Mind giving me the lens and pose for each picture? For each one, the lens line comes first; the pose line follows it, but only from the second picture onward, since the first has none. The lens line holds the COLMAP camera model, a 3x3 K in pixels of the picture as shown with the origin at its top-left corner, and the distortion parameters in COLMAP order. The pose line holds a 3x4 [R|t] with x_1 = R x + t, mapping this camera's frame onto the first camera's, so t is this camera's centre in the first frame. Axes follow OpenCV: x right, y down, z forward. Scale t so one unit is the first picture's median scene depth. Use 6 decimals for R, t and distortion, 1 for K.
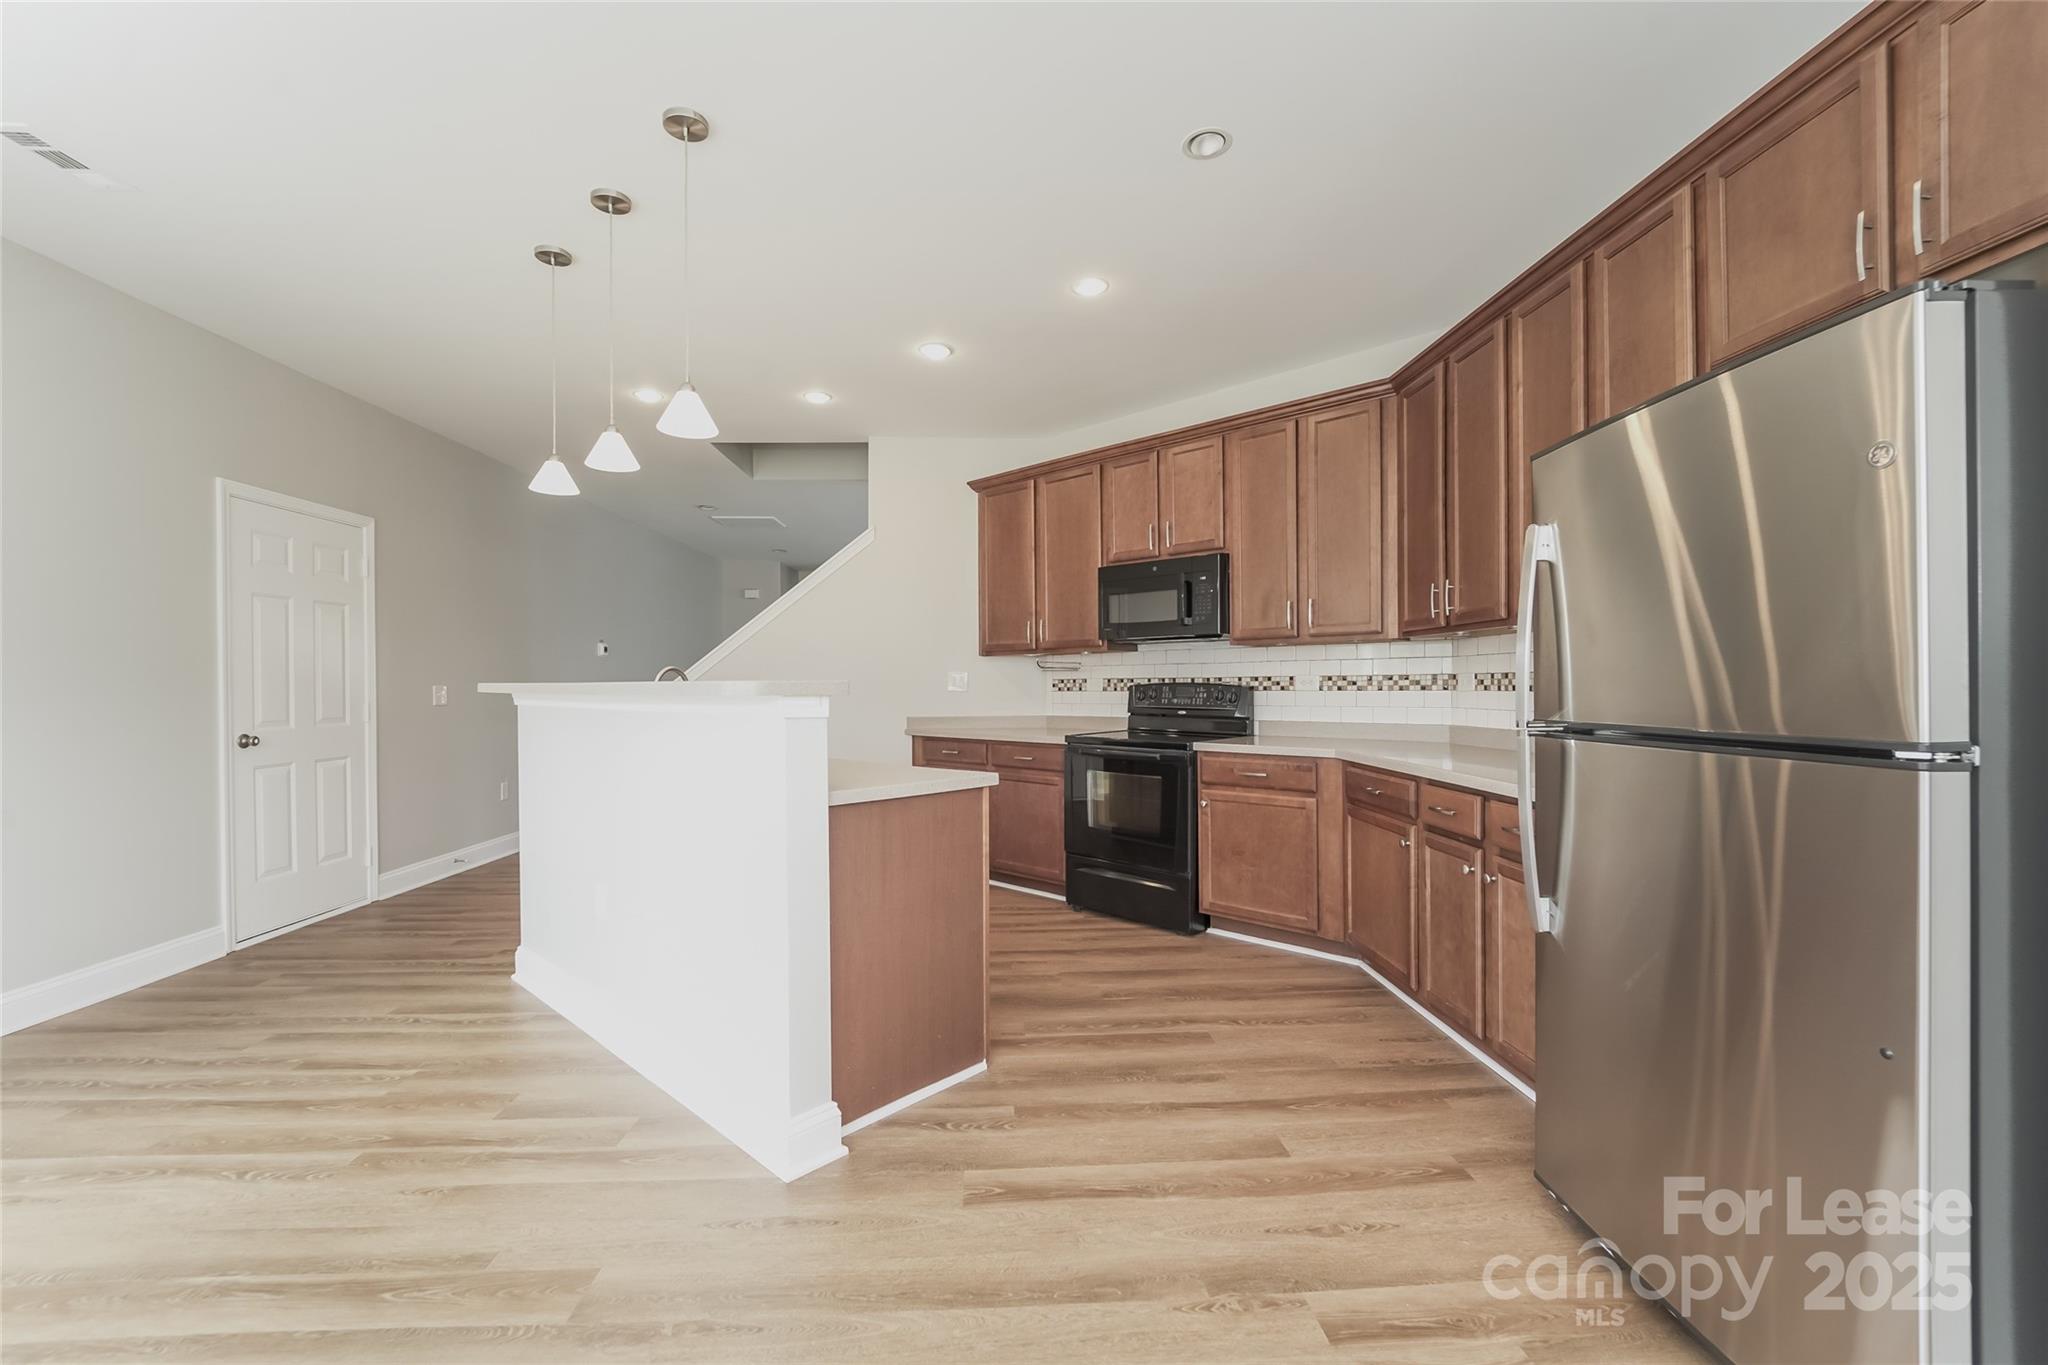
lens RADIAL K [[841.5, 0, 1026.4], [0, 841.5, 683.9], [0, 0, 1]] dist [-0.002678, 0.000041]
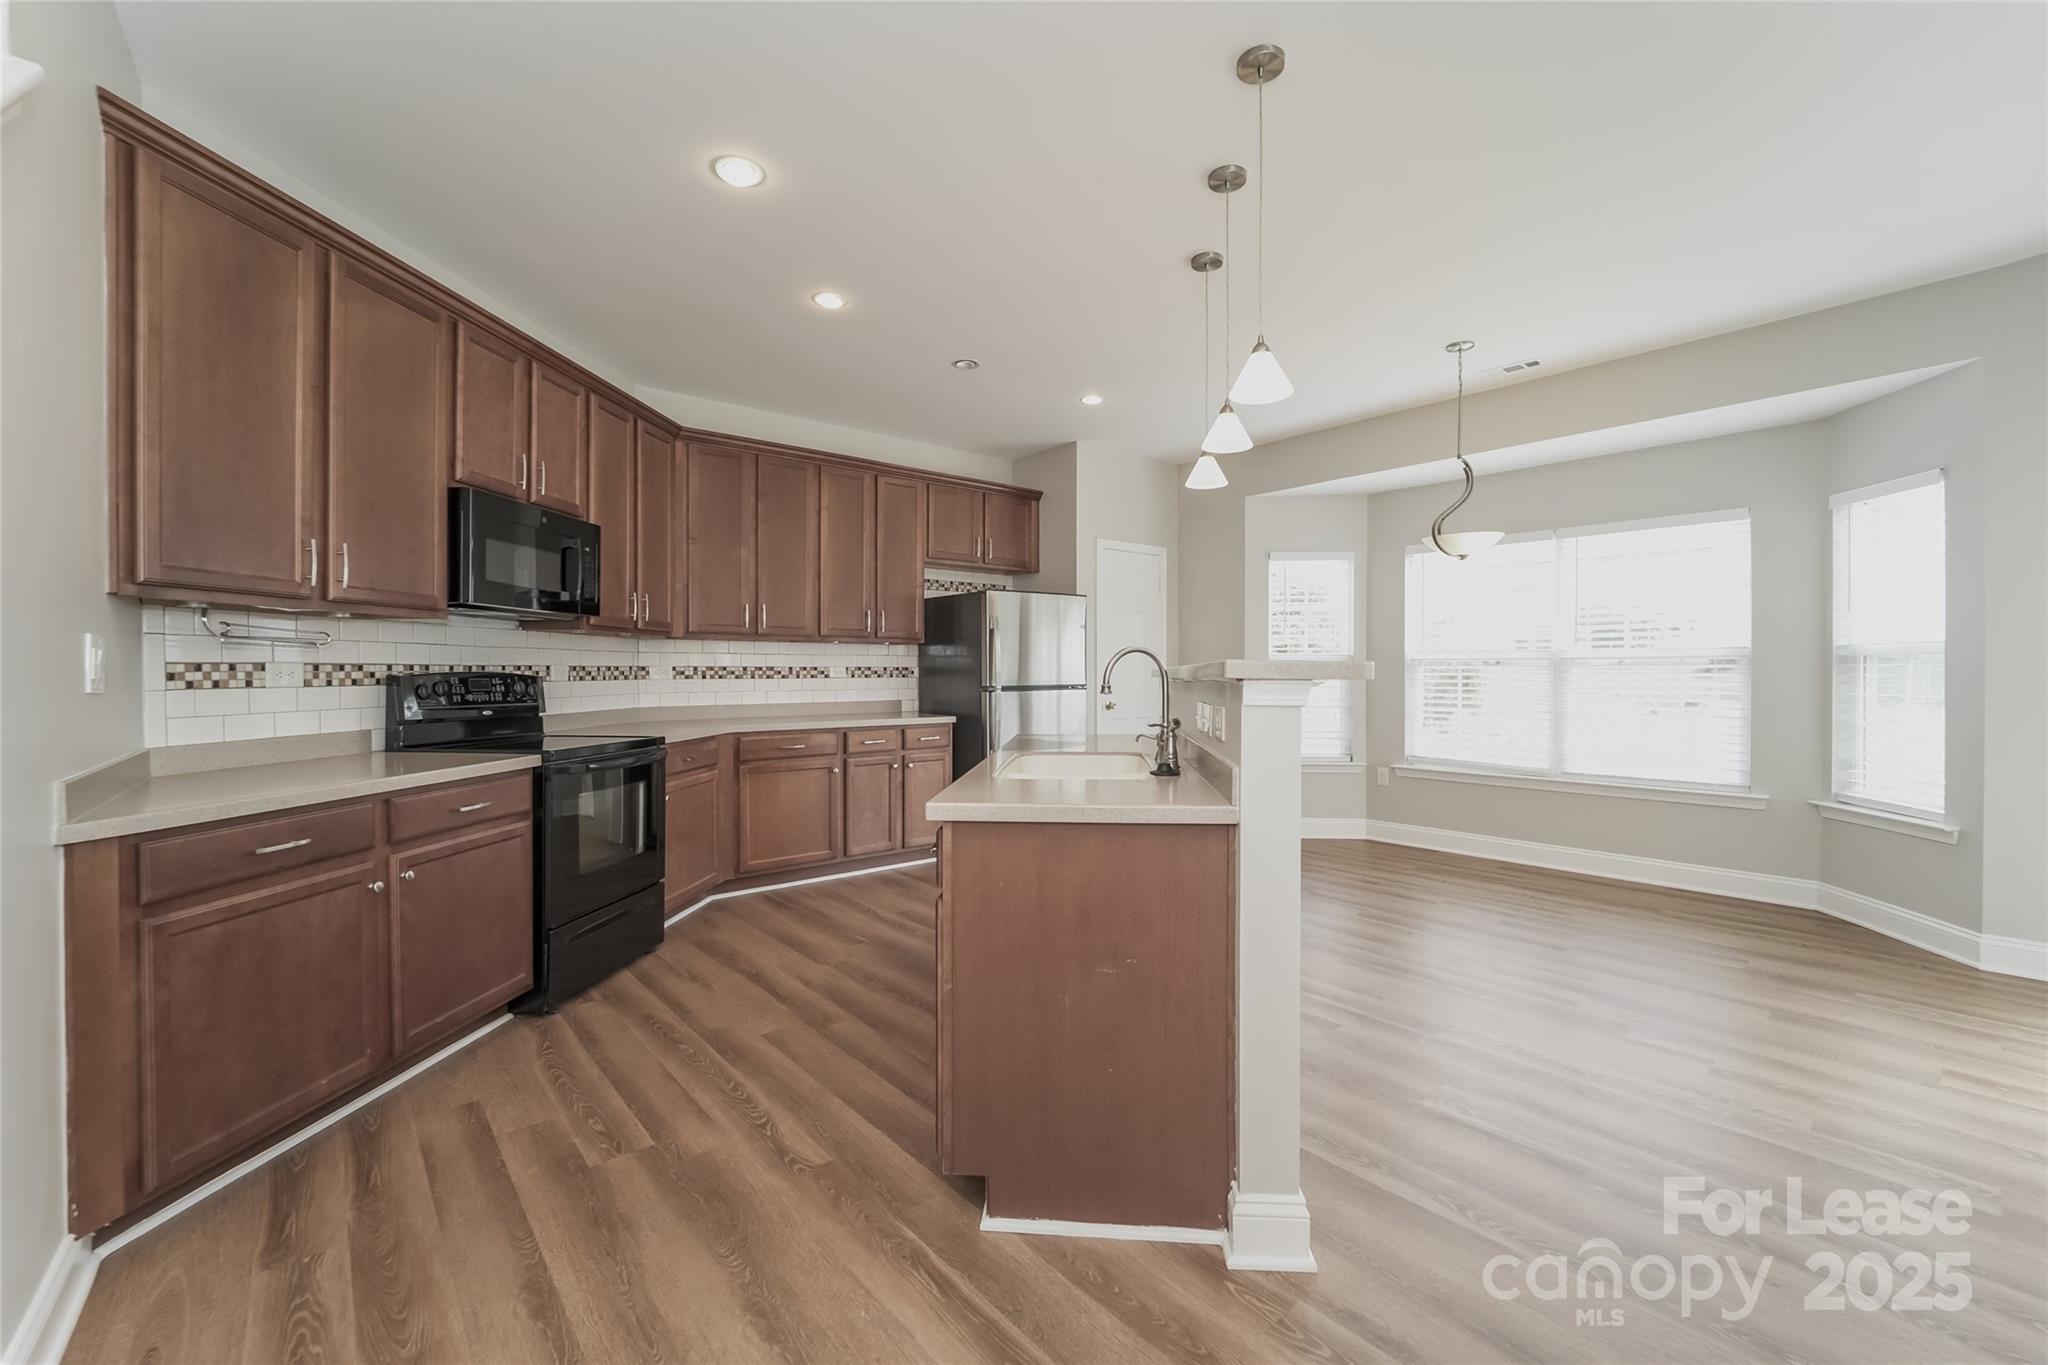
lens RADIAL K [[841.5, 0, 1024.4], [0, 841.5, 677.4], [0, 0, 1]] dist [-0.002678, 0.000041]
pose [[-0.618556, 0.005475, 0.785722, -0.756404], [0.007631, 0.999970, -0.000960, 0.008908], [-0.785704, 0.005402, -0.618579, 1.218328]]
